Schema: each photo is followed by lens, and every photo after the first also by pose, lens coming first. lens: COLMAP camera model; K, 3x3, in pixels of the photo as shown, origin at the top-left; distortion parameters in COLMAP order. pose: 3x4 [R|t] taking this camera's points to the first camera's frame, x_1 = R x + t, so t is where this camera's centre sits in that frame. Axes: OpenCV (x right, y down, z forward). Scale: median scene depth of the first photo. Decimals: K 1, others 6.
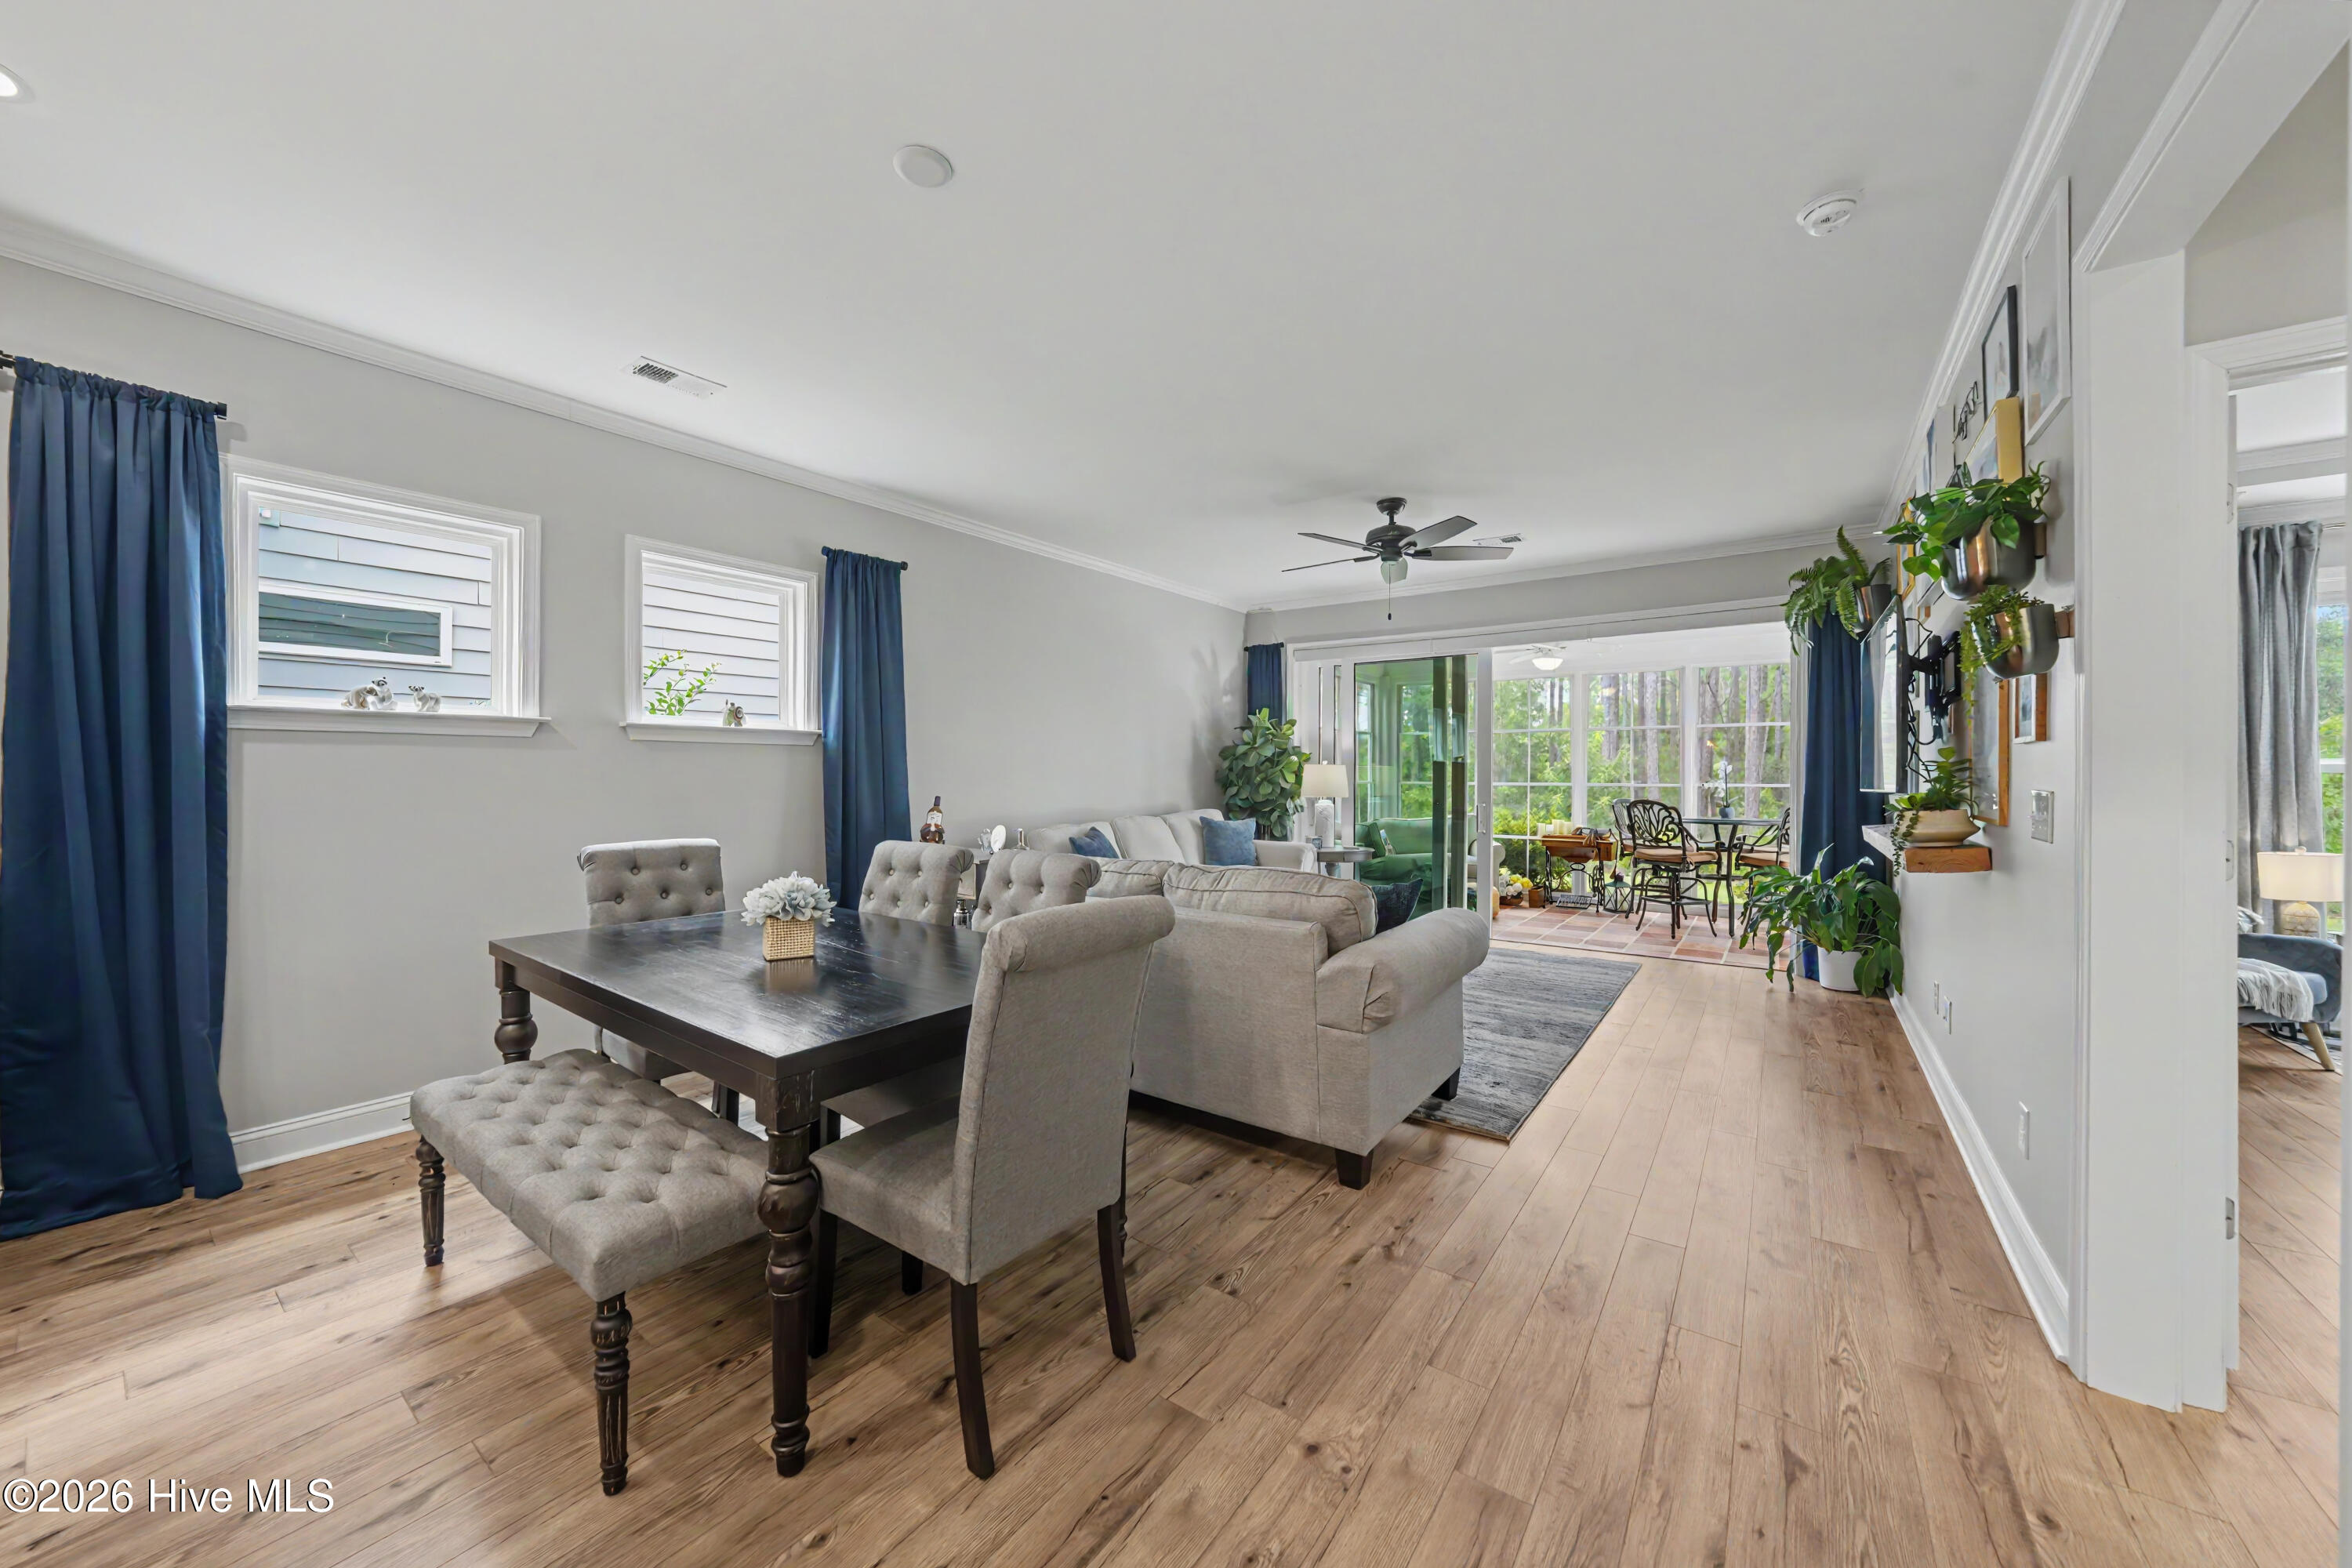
lens RADIAL K [[829.3, 0, 1181.6], [0, 829.3, 784.6], [0, 0, 1]] dist [-0.025974, 0.003064]
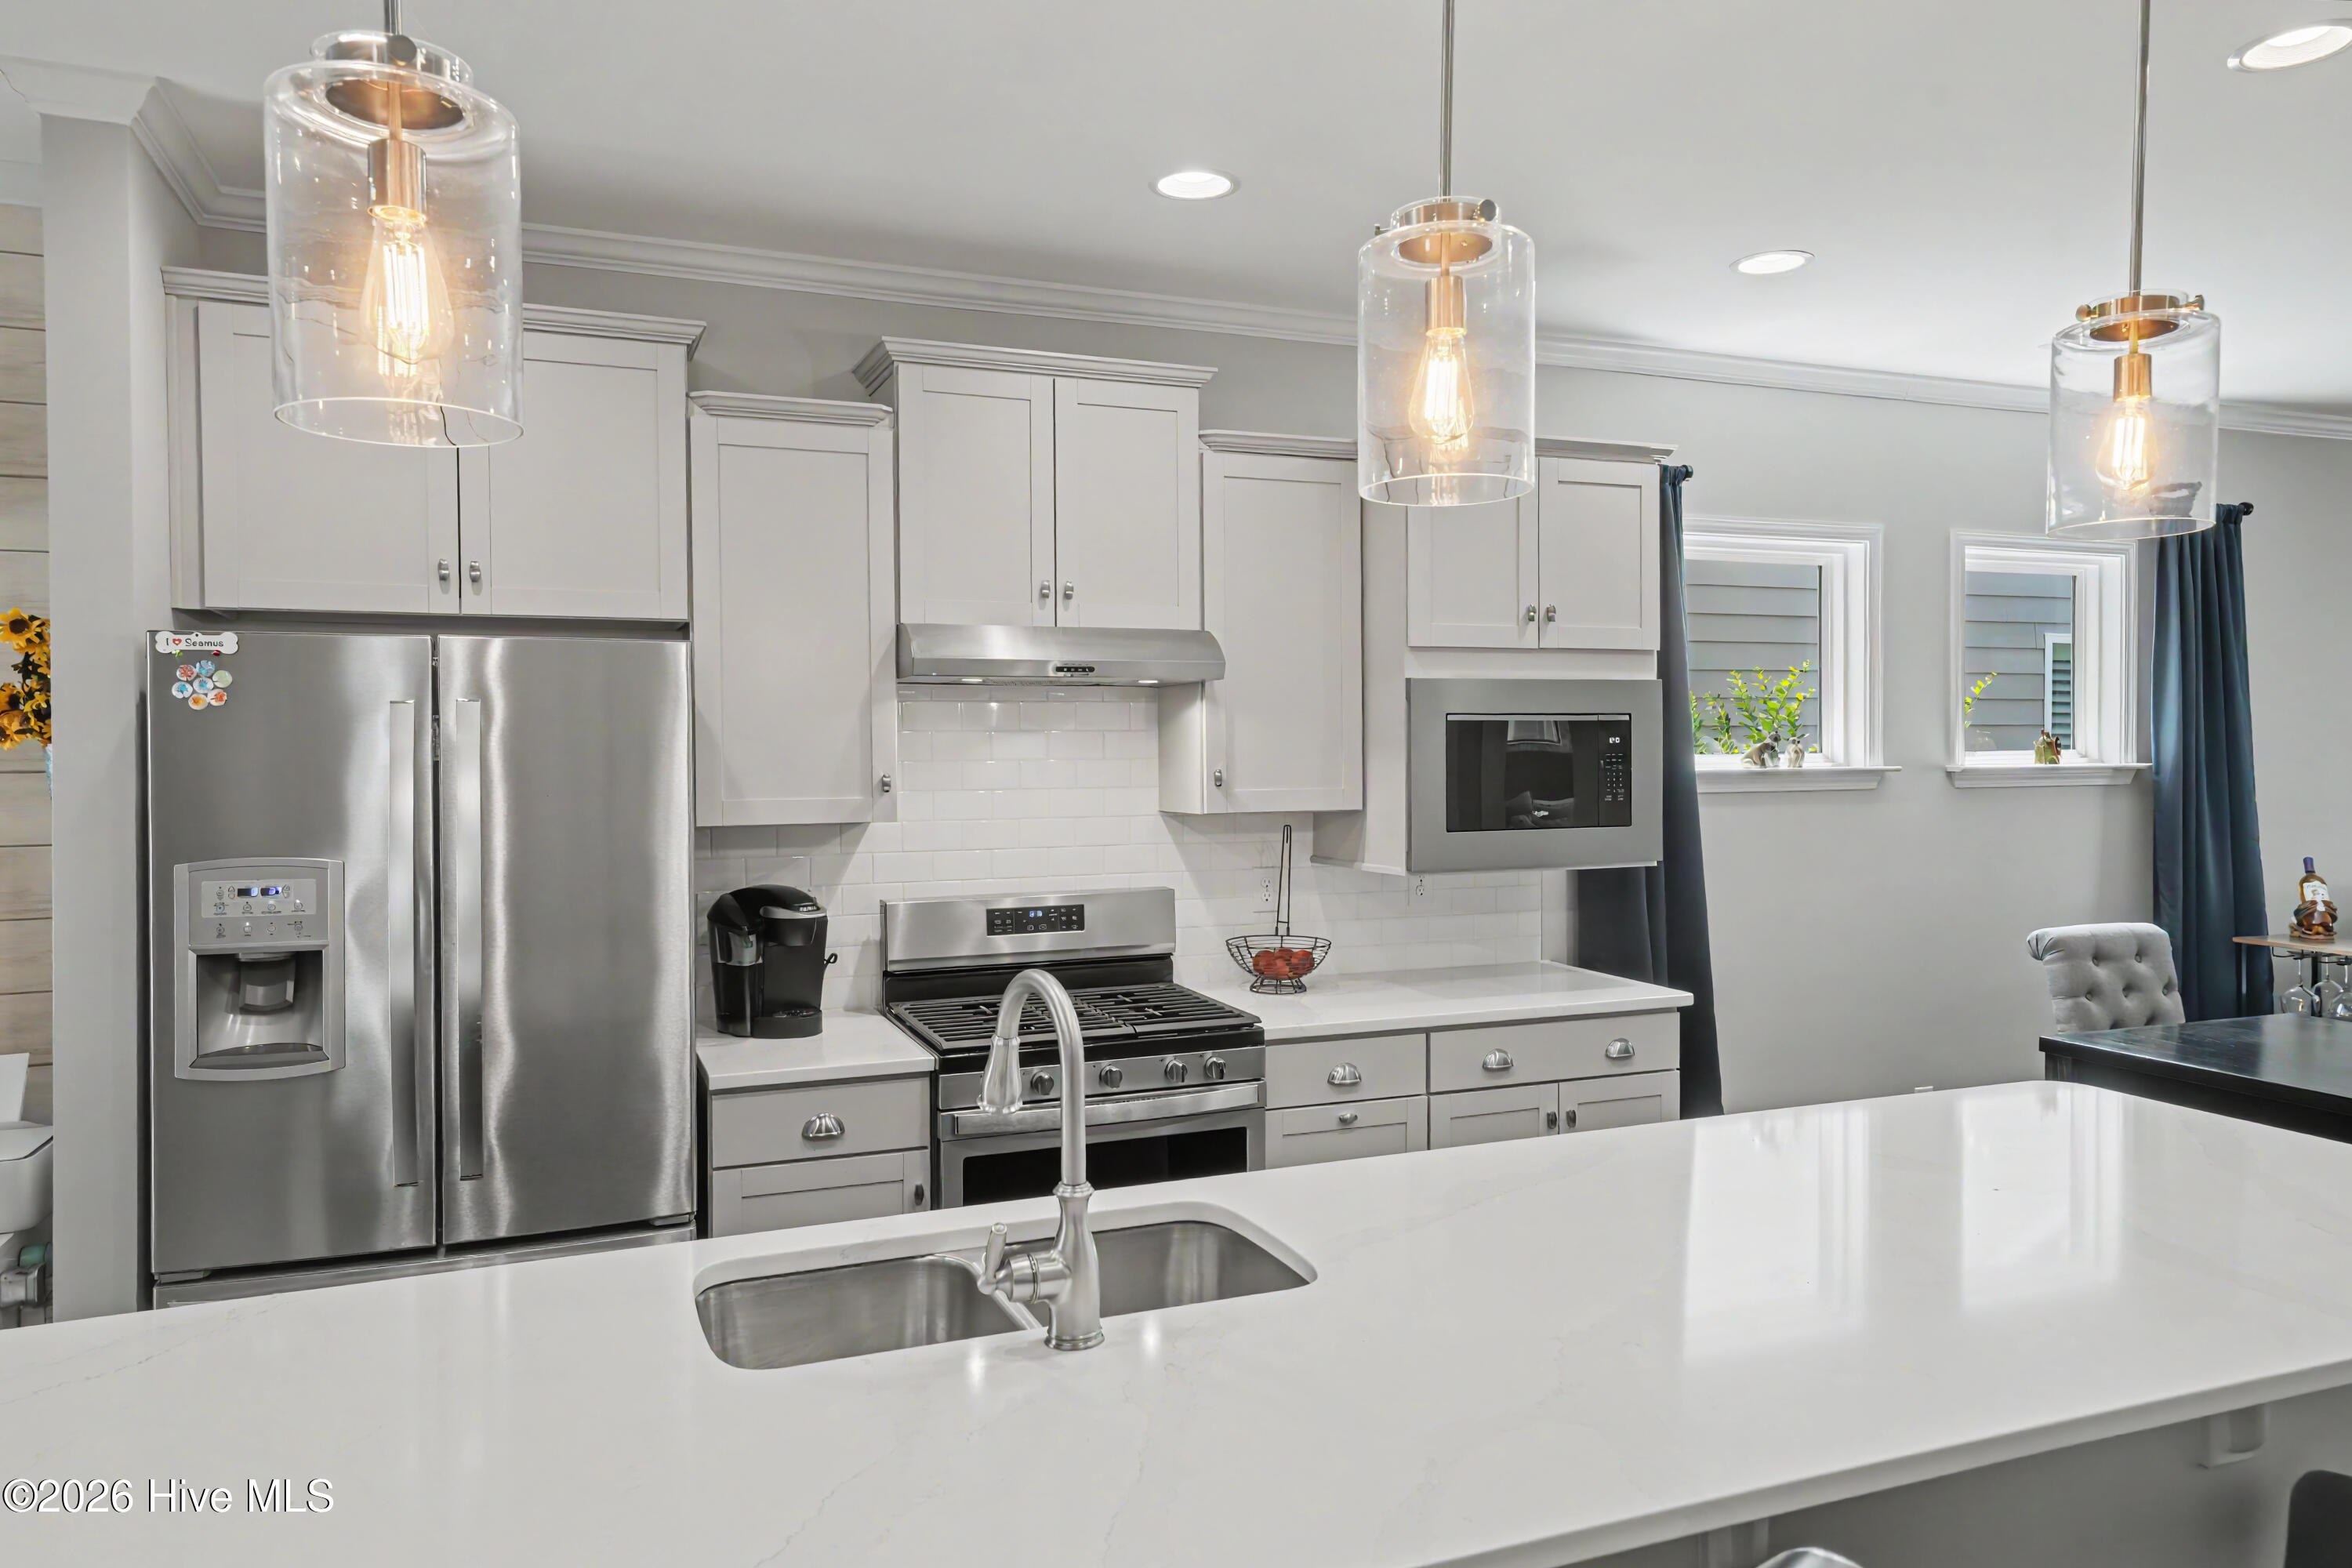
lens RADIAL K [[1562.3, 0, 1176.7], [0, 1562.3, 768.3], [0, 0, 1]] dist [0.029367, -0.001411]
pose [[0.847897, 0.003930, -0.530146, -0.384225], [-0.001335, 0.999985, 0.005277, -0.061522], [0.530159, -0.003767, 0.847890, -0.526412]]
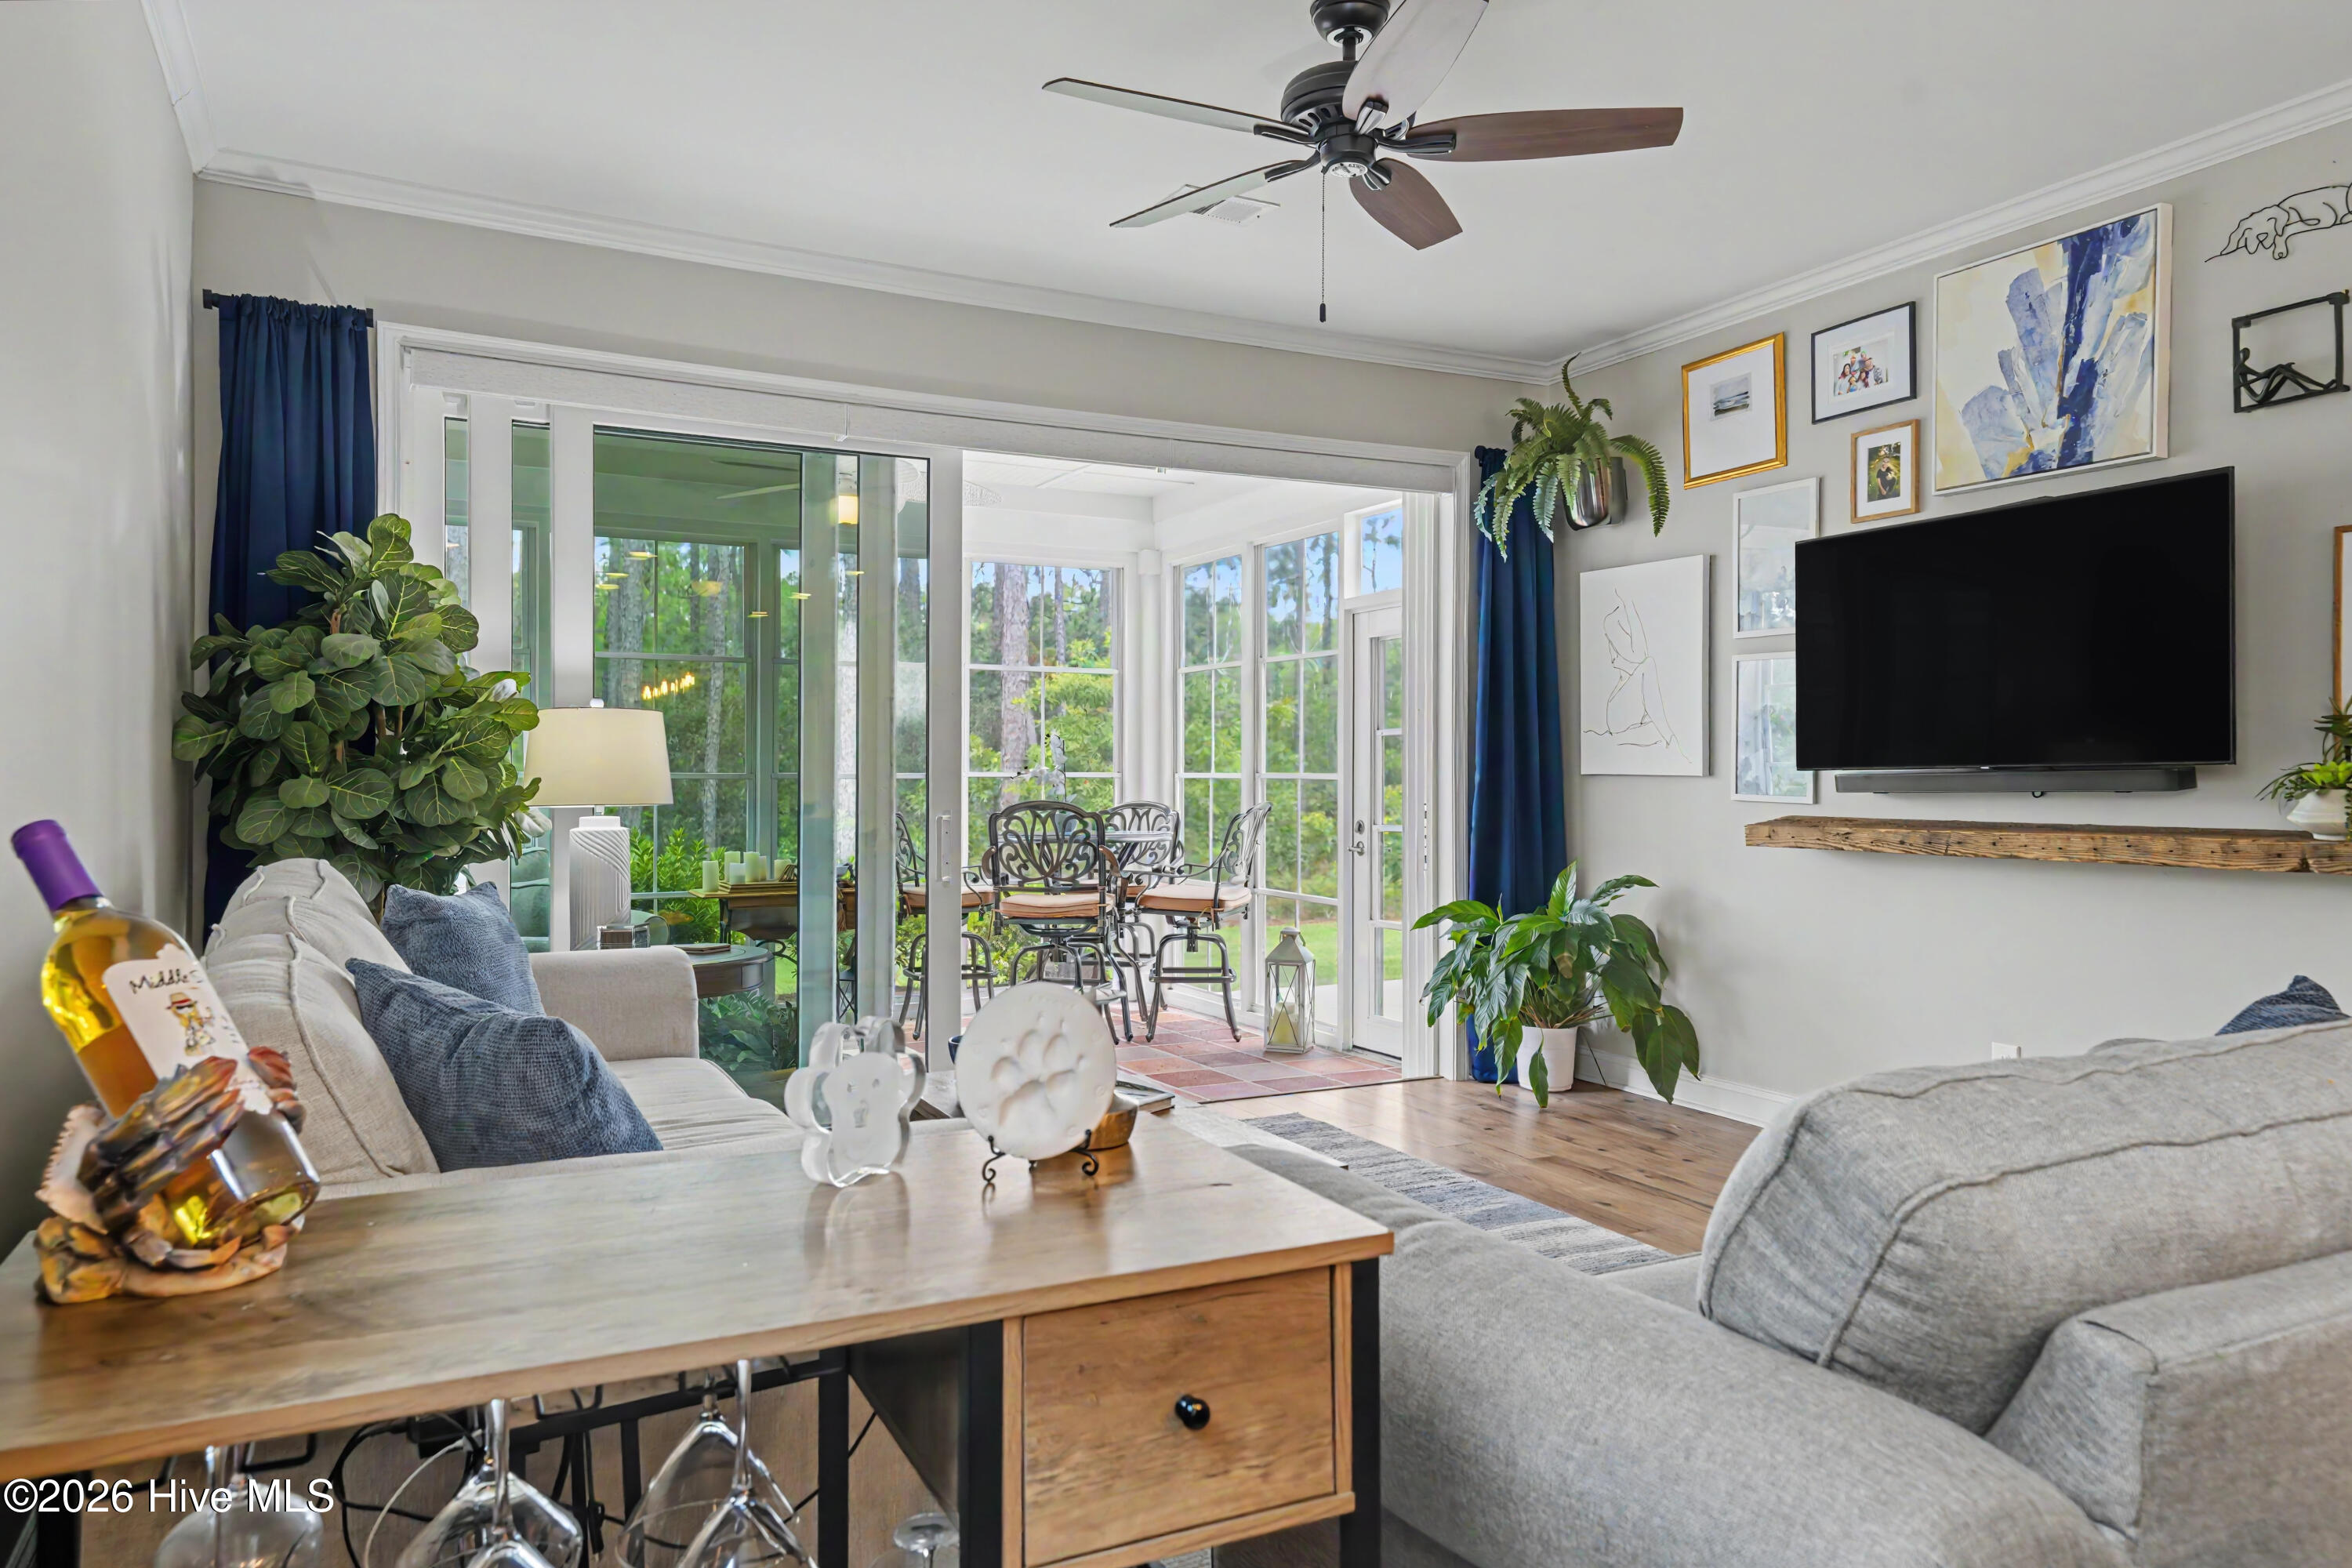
lens RADIAL K [[1562.3, 0, 1188.3], [0, 1562.3, 768.5], [0, 0, 1]] dist [0.029367, -0.001411]
pose [[0.451019, 0.001834, 0.892512, -0.416709], [0.010566, 0.999917, -0.007394, 0.009198], [-0.892452, 0.012765, 0.450962, 0.746670]]
